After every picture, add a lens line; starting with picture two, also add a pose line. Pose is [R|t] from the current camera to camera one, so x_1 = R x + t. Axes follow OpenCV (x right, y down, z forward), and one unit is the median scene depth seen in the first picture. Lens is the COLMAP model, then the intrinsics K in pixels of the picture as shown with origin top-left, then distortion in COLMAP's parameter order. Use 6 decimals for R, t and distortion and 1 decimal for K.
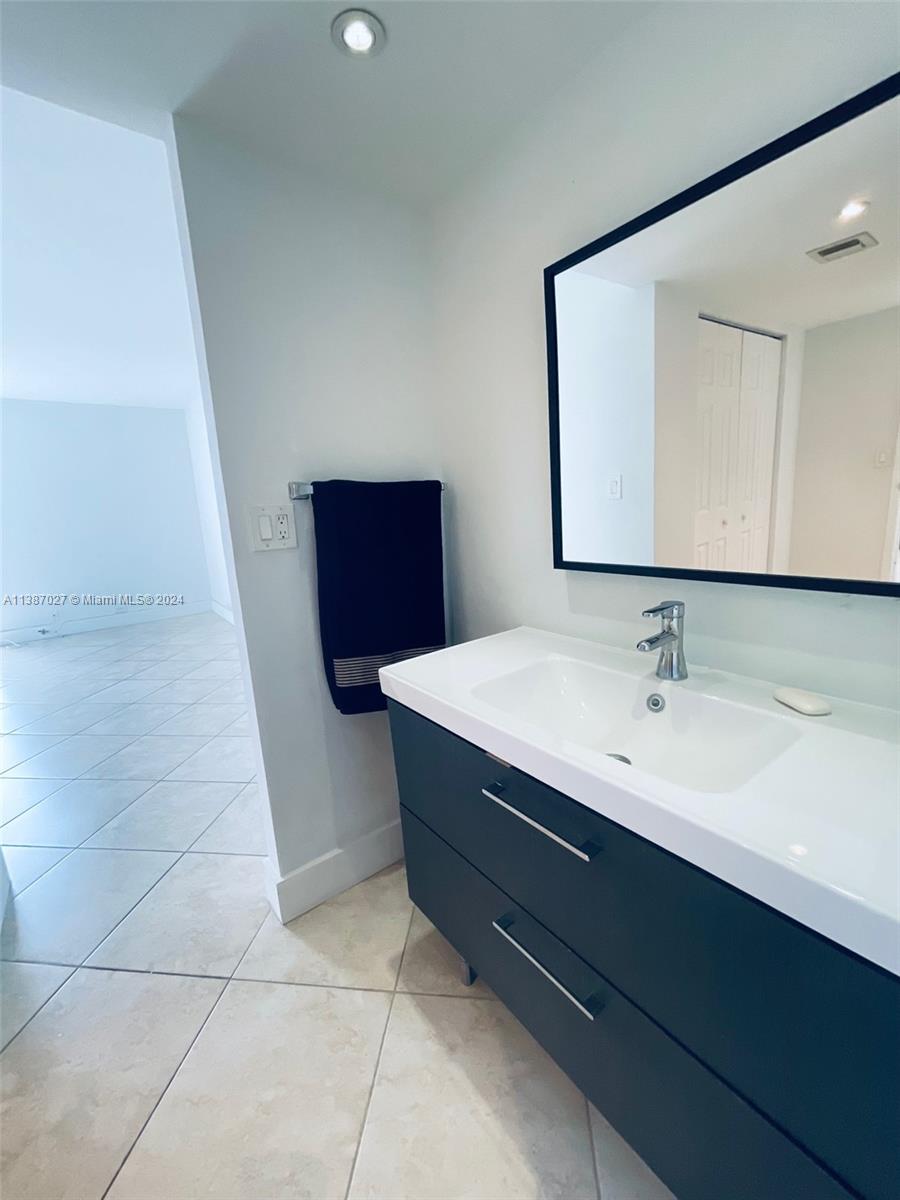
lens RADIAL K [[483.2, 0, 449.2], [0, 483.2, 598.8], [0, 0, 1]] dist [-0.001390, 0.000728]
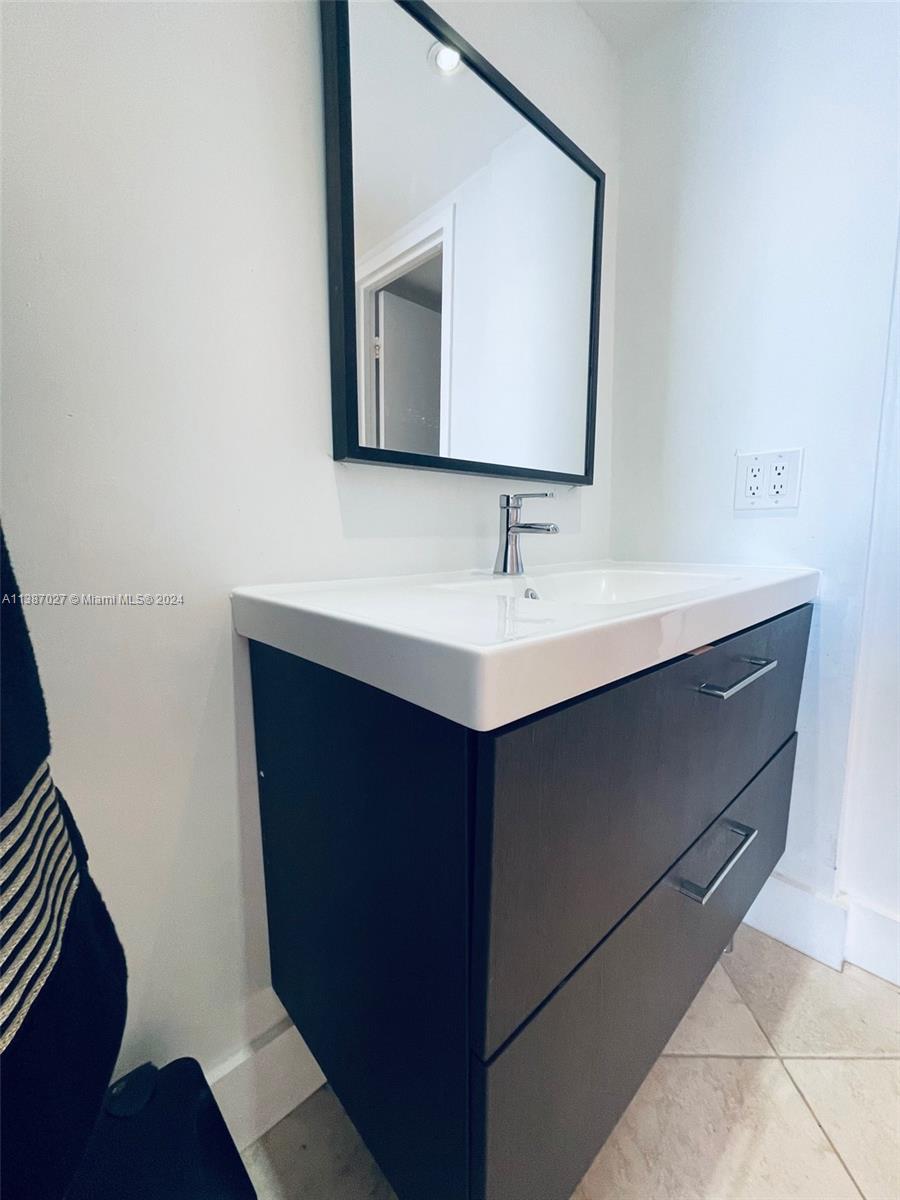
lens RADIAL K [[483.2, 0, 449.2], [0, 483.2, 598.8], [0, 0, 1]] dist [-0.001390, 0.000728]
pose [[-0.093568, -0.079962, 0.992397, -0.399919], [0.197872, 0.975392, 0.097248, 0.065815], [-0.975752, 0.205467, -0.075443, 0.993395]]
